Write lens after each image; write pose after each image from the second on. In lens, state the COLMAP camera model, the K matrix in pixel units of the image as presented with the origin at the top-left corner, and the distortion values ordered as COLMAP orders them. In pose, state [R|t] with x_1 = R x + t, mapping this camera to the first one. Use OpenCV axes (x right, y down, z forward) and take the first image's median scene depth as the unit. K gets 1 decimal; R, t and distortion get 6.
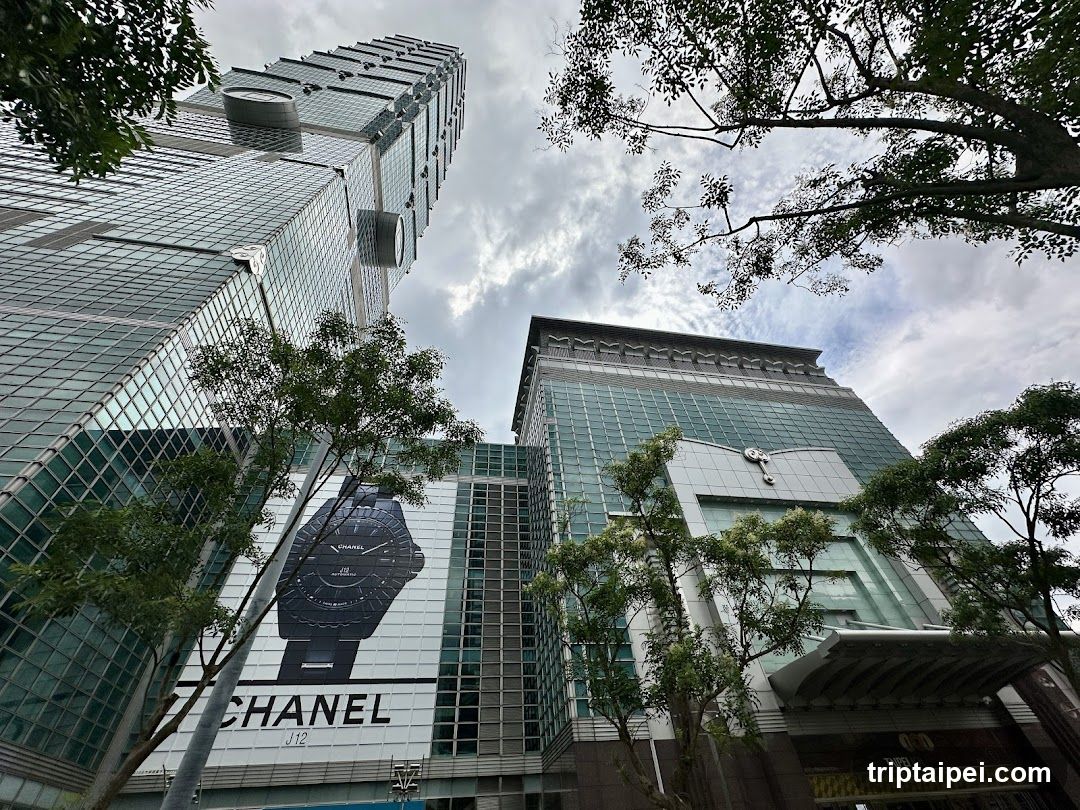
lens RADIAL K [[431.6, 0, 539.4], [0, 431.6, 405.7], [0, 0, 1]] dist [-0.000386, 0.000190]
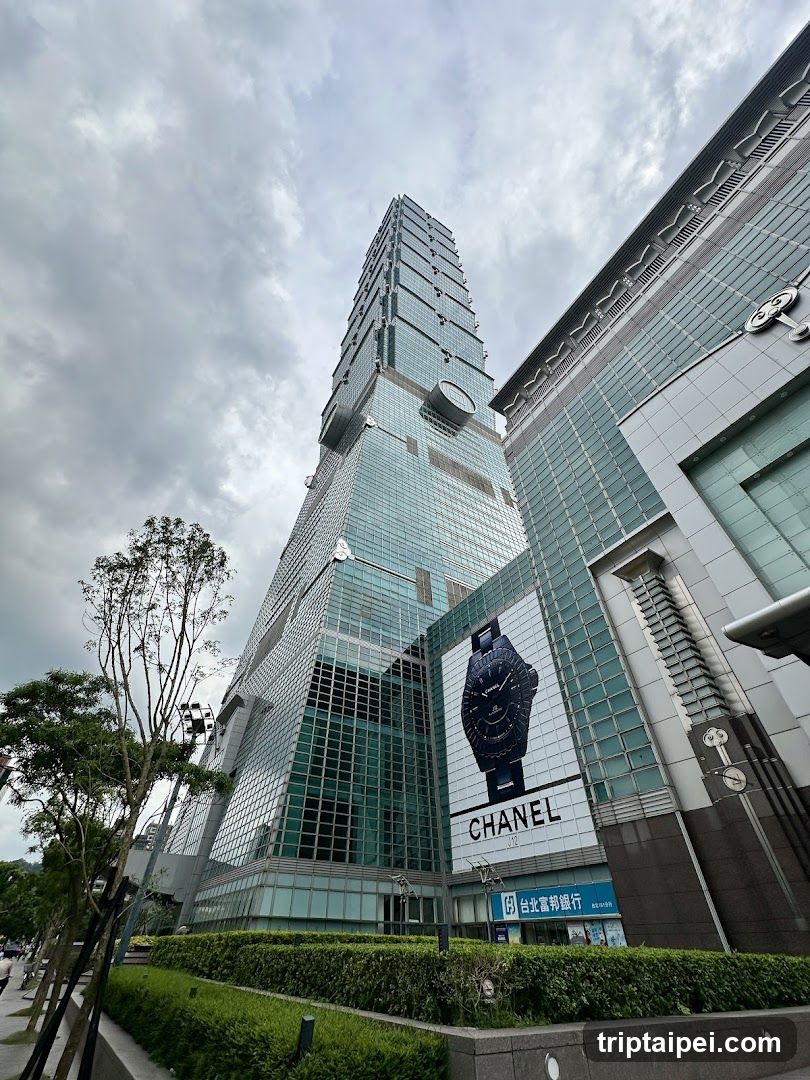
lens RADIAL K [[431.6, 0, 404.4], [0, 431.6, 541.1], [0, 0, 1]] dist [-0.000386, 0.000190]
pose [[0.387557, -0.590536, -0.707861, 0.736730], [0.660962, 0.713274, -0.233171, 0.196200], [0.642595, -0.377502, 0.666756, 0.242109]]
